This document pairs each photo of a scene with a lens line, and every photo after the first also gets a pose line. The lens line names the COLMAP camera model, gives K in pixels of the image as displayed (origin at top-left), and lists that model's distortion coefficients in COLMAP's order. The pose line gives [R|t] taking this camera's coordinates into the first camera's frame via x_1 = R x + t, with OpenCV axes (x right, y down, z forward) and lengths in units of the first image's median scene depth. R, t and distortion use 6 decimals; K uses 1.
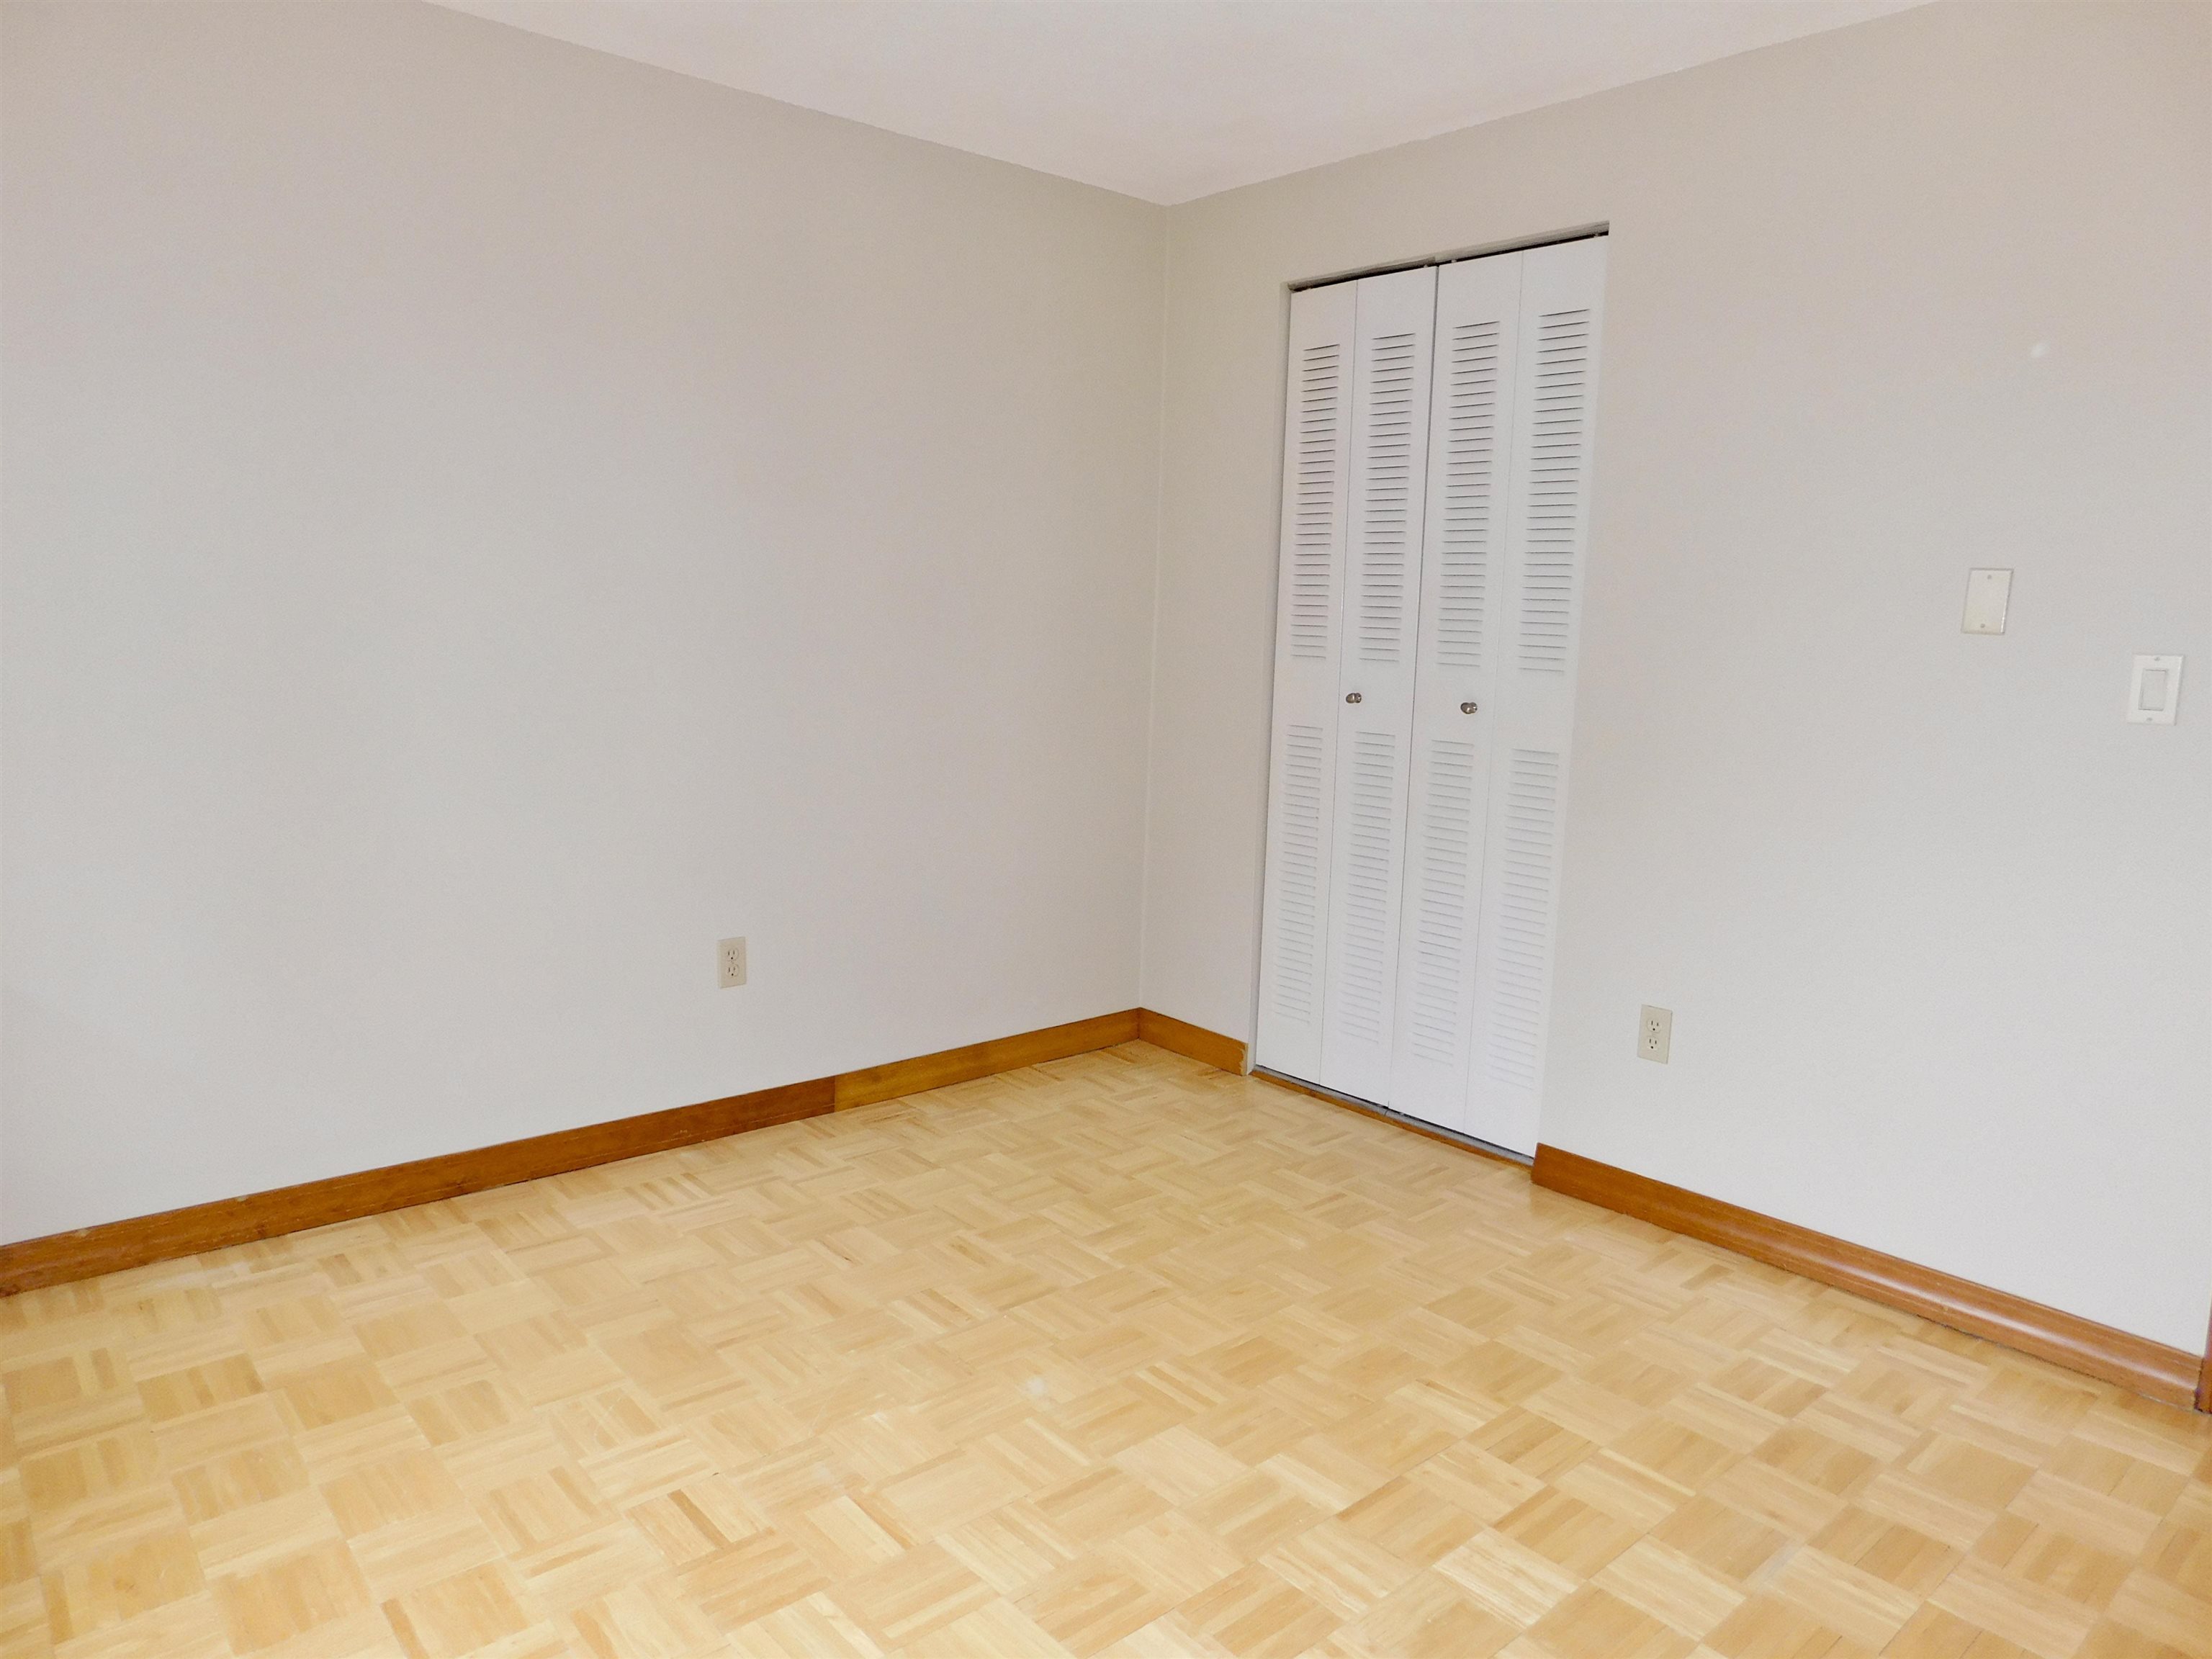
lens RADIAL K [[1437.6, 0, 1106.0], [0, 1437.6, 829.5], [0, 0, 1]] dist [-0.040571, 0.002426]
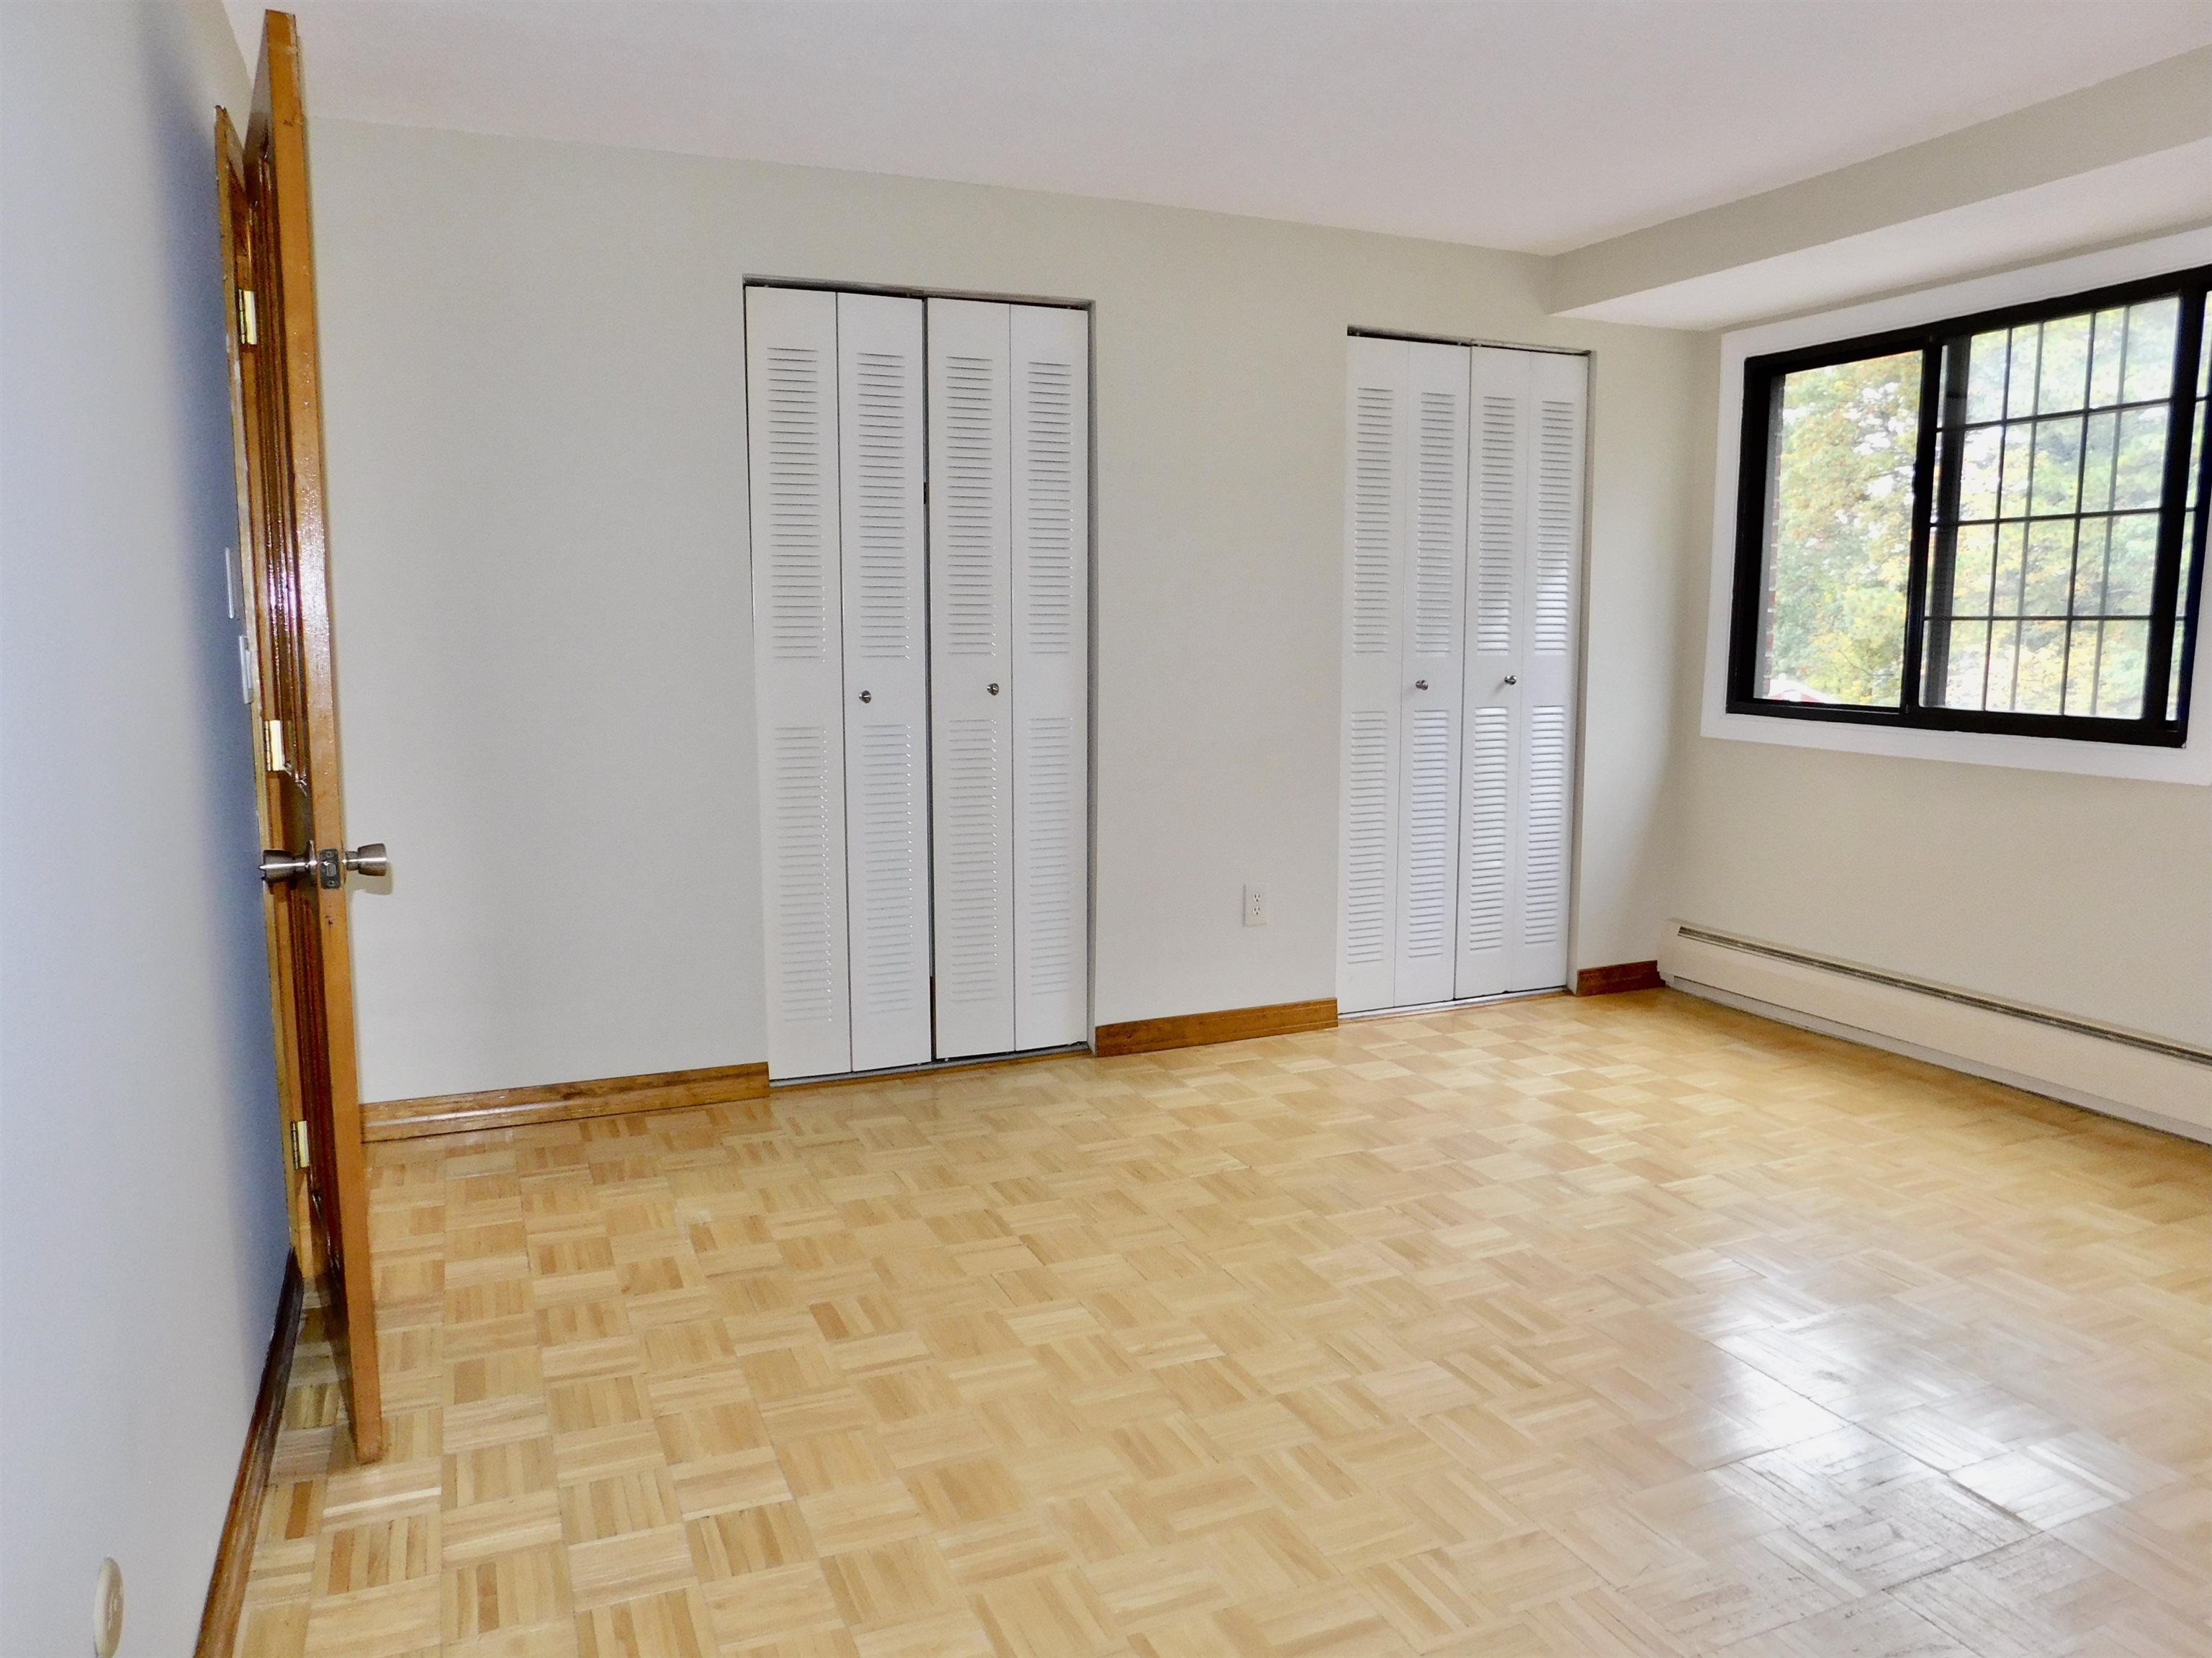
lens RADIAL K [[1511.6, 0, 1106.0], [0, 1511.6, 829.0], [0, 0, 1]] dist [-0.047892, 0.000468]
pose [[0.328858, -0.173214, 0.928358, -0.913680], [0.146599, 0.980482, 0.131009, -0.127017], [-0.932932, 0.093013, 0.347832, 0.515776]]
